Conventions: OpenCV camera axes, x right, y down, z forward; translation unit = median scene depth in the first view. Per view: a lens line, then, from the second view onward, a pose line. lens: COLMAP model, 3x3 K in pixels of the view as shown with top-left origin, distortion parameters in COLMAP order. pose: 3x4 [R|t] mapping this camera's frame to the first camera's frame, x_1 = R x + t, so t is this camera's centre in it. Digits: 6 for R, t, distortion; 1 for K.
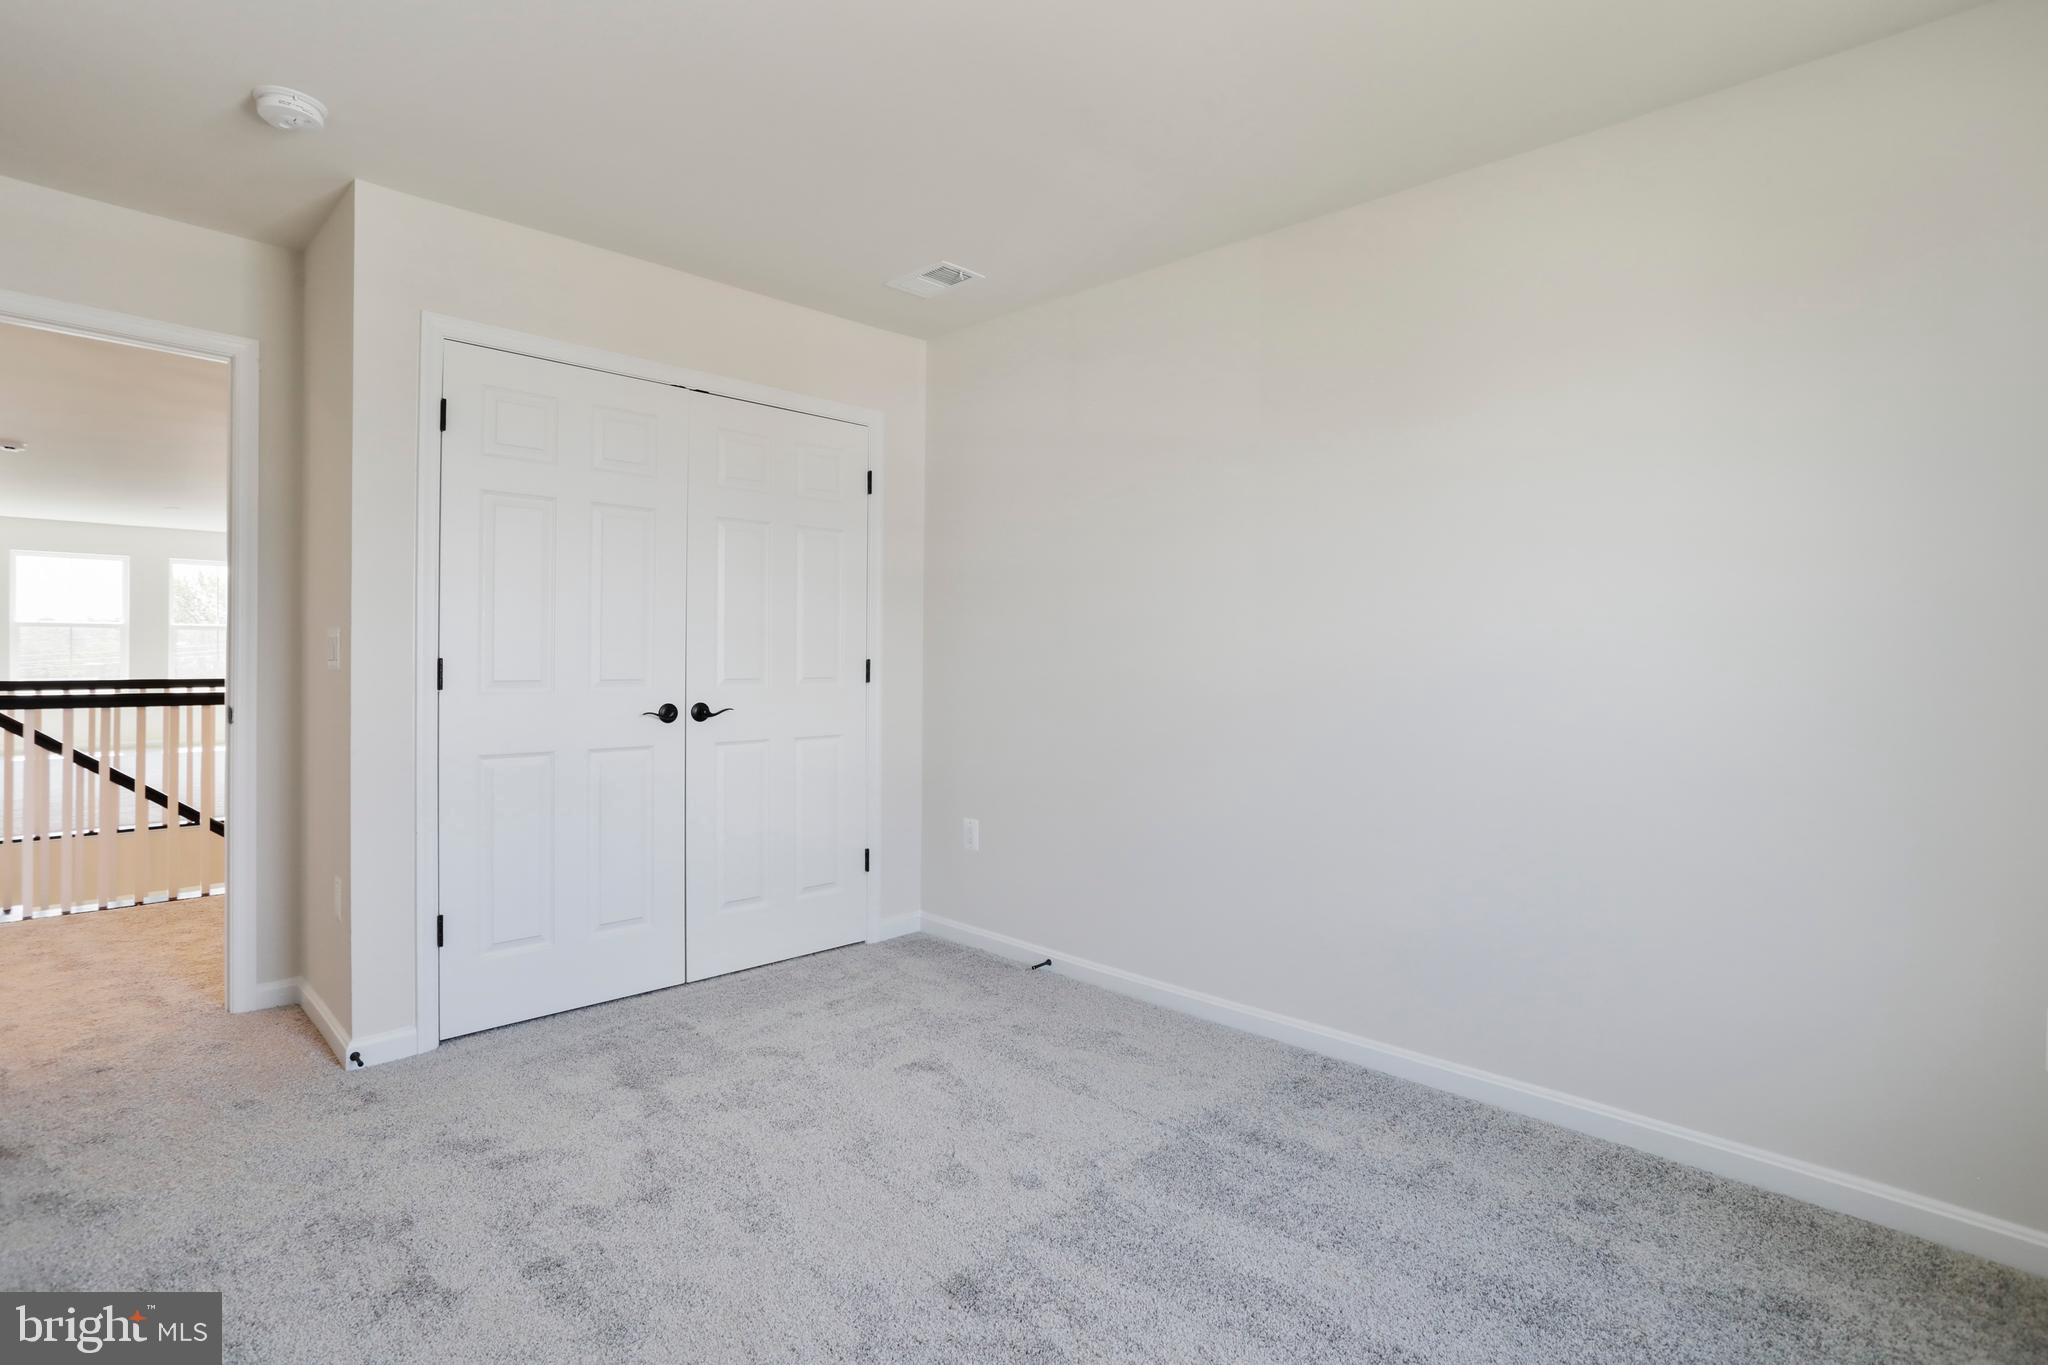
lens RADIAL K [[988.4, 0, 1024.9], [0, 988.4, 667.1], [0, 0, 1]] dist [-0.061861, 0.034457]
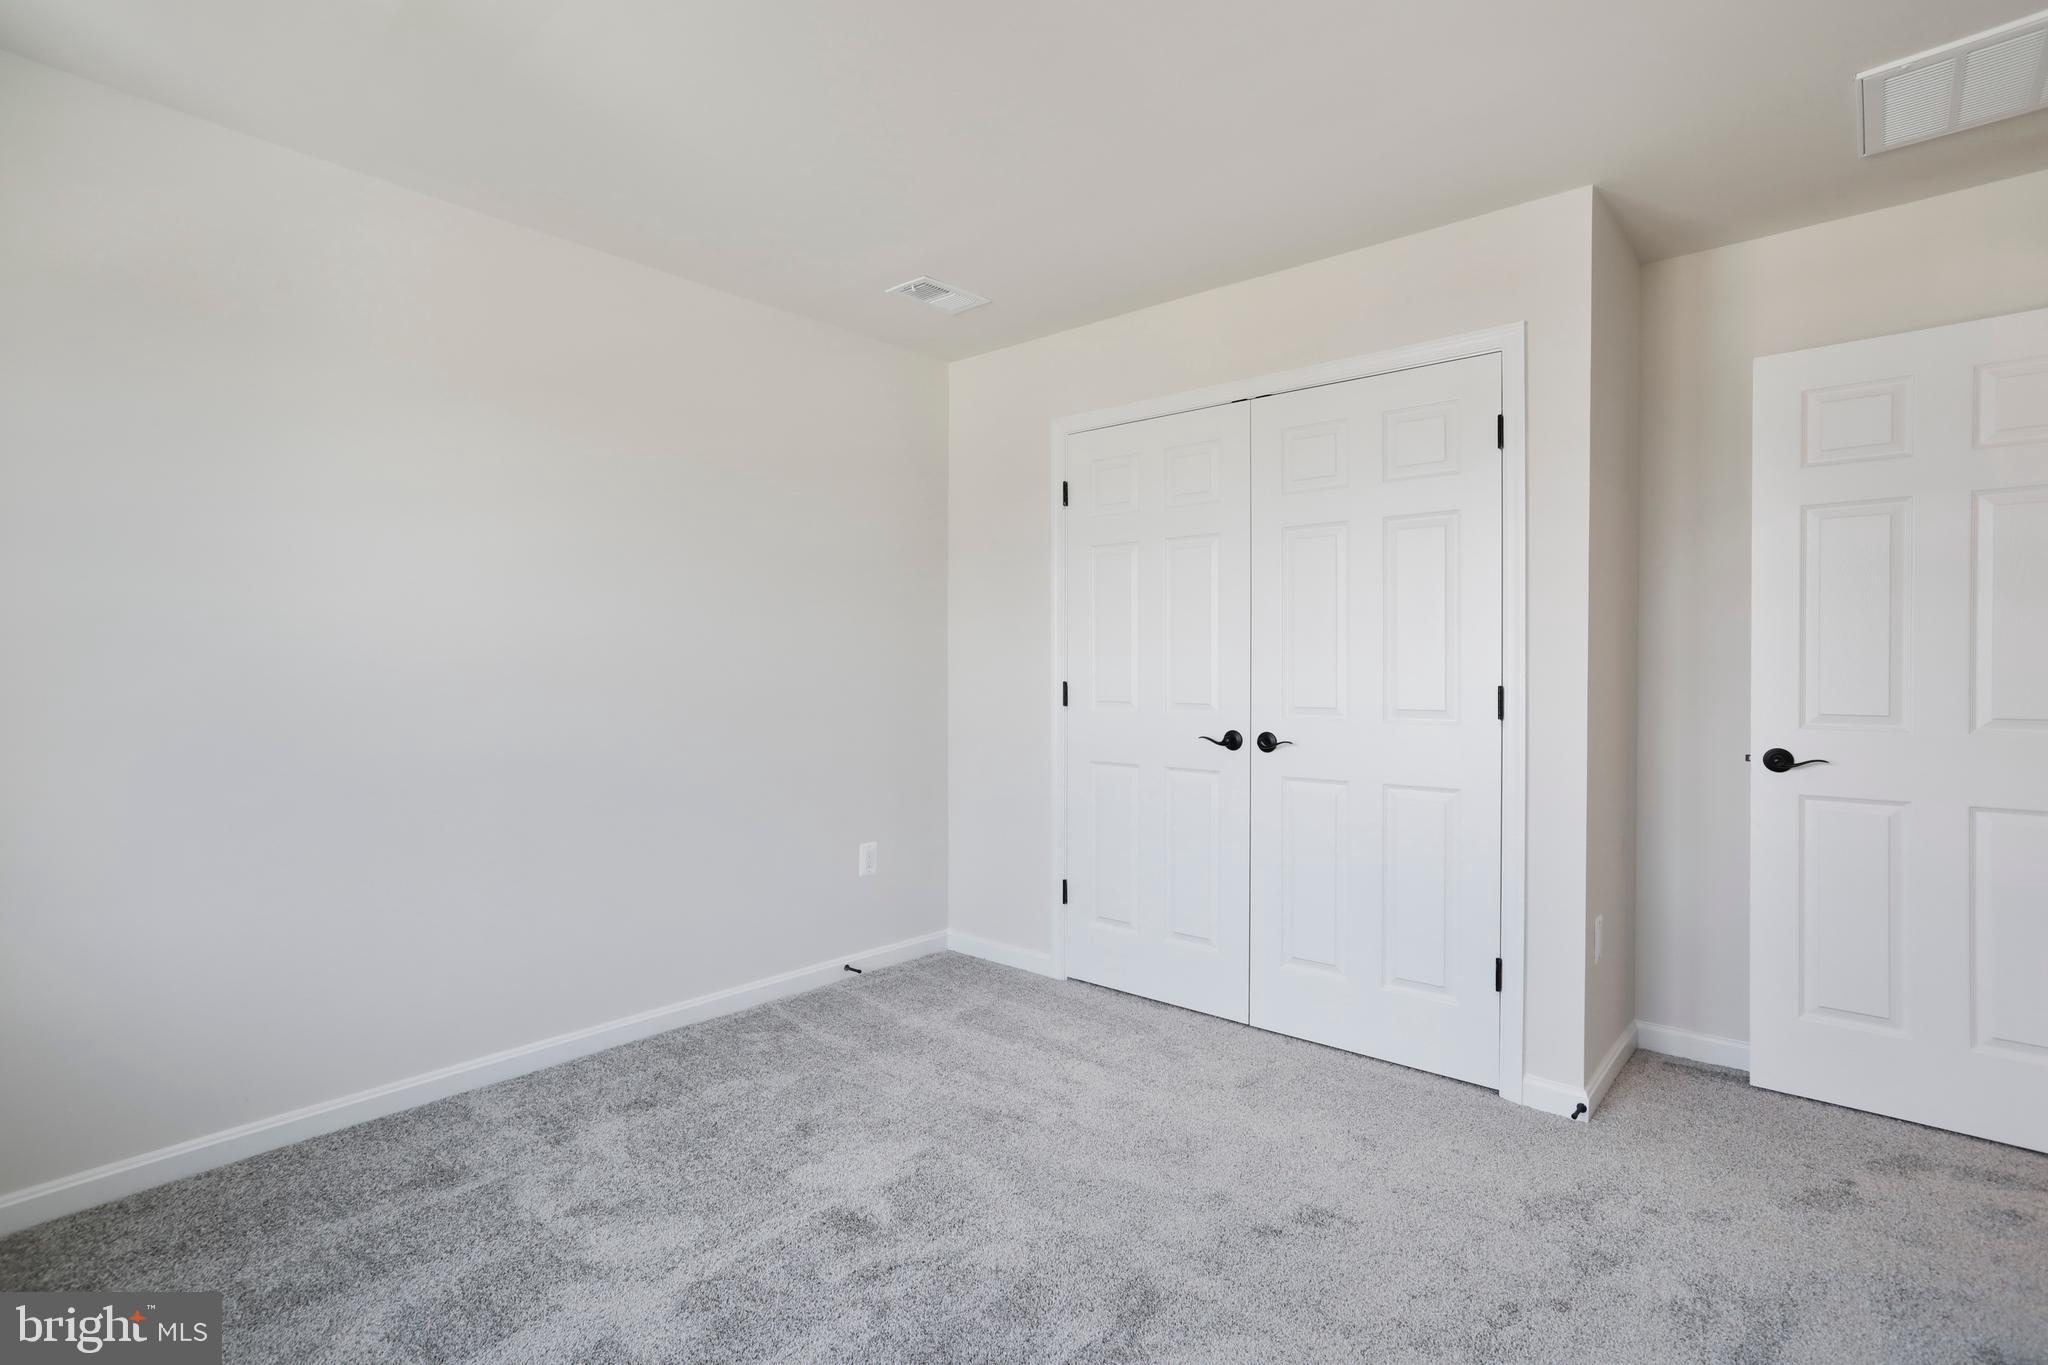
lens RADIAL K [[994.6, 0, 1024.0], [0, 994.6, 682.5], [0, 0, 1]] dist [-0.054602, 0.034933]
pose [[0.046099, 0.009964, -0.998887, 0.601420], [-0.007535, 0.999925, 0.009627, -0.017828], [0.998908, 0.007083, 0.046171, 0.737544]]
